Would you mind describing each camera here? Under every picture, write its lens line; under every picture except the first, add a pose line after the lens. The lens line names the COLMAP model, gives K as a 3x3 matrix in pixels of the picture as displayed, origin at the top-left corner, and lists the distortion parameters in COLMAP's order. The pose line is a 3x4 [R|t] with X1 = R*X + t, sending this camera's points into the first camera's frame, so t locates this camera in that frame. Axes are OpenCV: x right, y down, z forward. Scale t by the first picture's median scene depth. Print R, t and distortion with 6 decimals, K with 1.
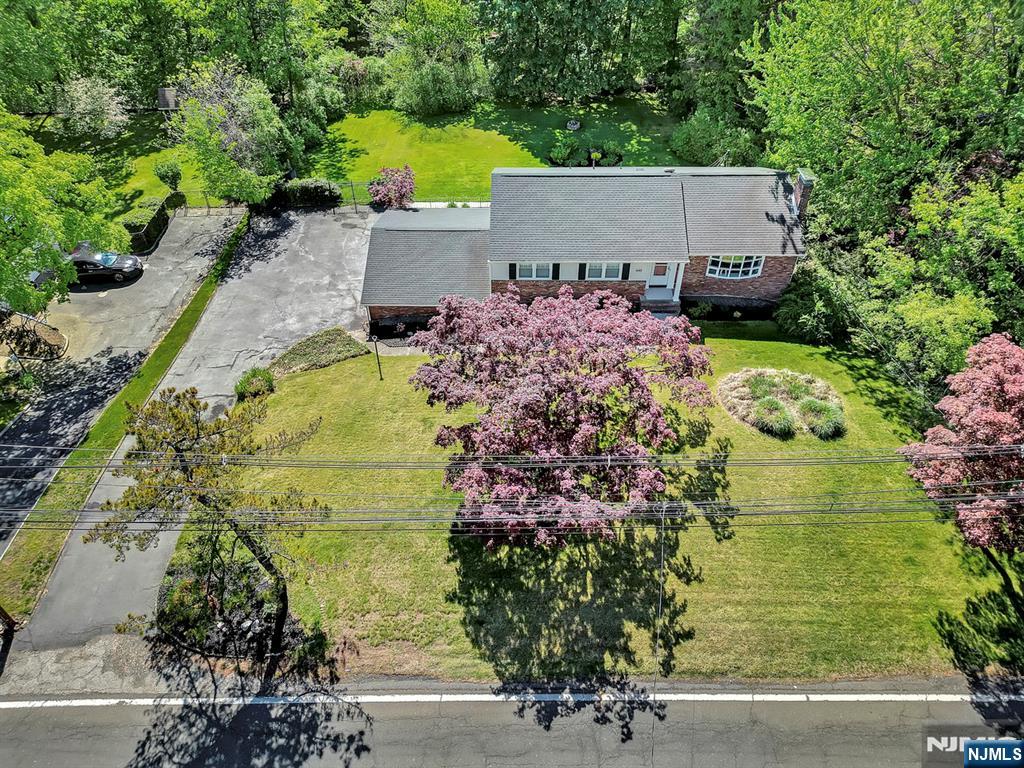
lens RADIAL K [[718.3, 0, 512.0], [0, 718.3, 384.0], [0, 0, 1]] dist [0.064587, -0.056651]
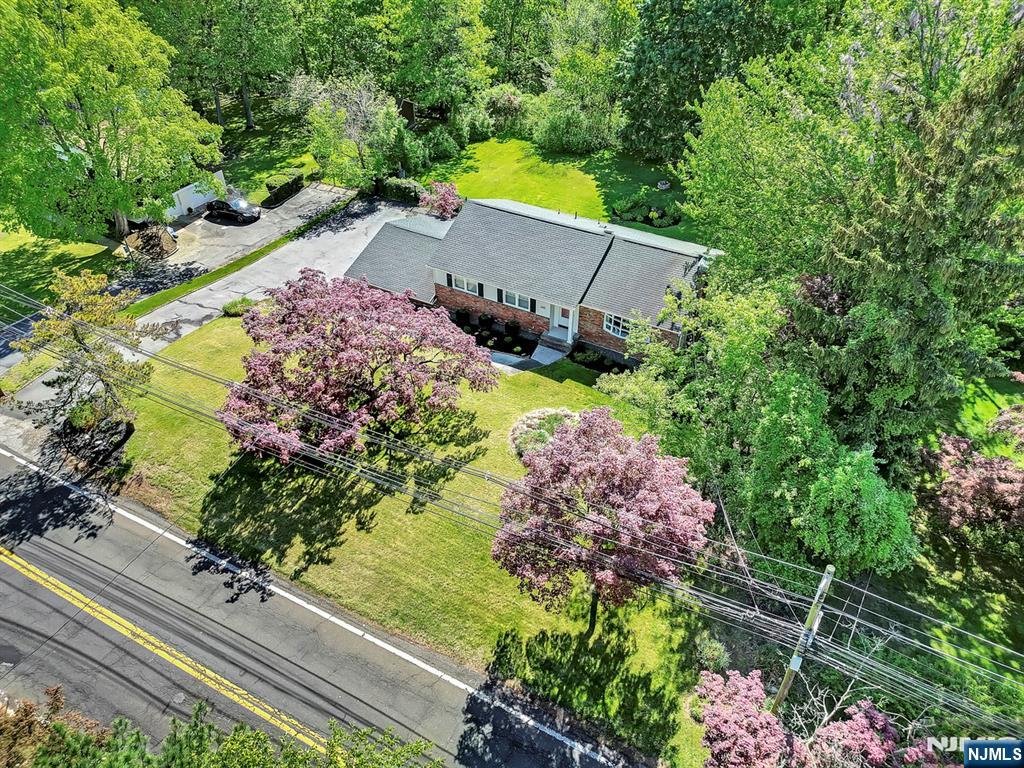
lens RADIAL K [[718.3, 0, 512.0], [0, 718.3, 384.0], [0, 0, 1]] dist [0.064587, -0.056651]
pose [[0.885054, 0.301754, -0.354435, 0.881499], [-0.316392, 0.948468, 0.017434, -0.071671], [0.341431, 0.096710, 0.934918, -0.102104]]
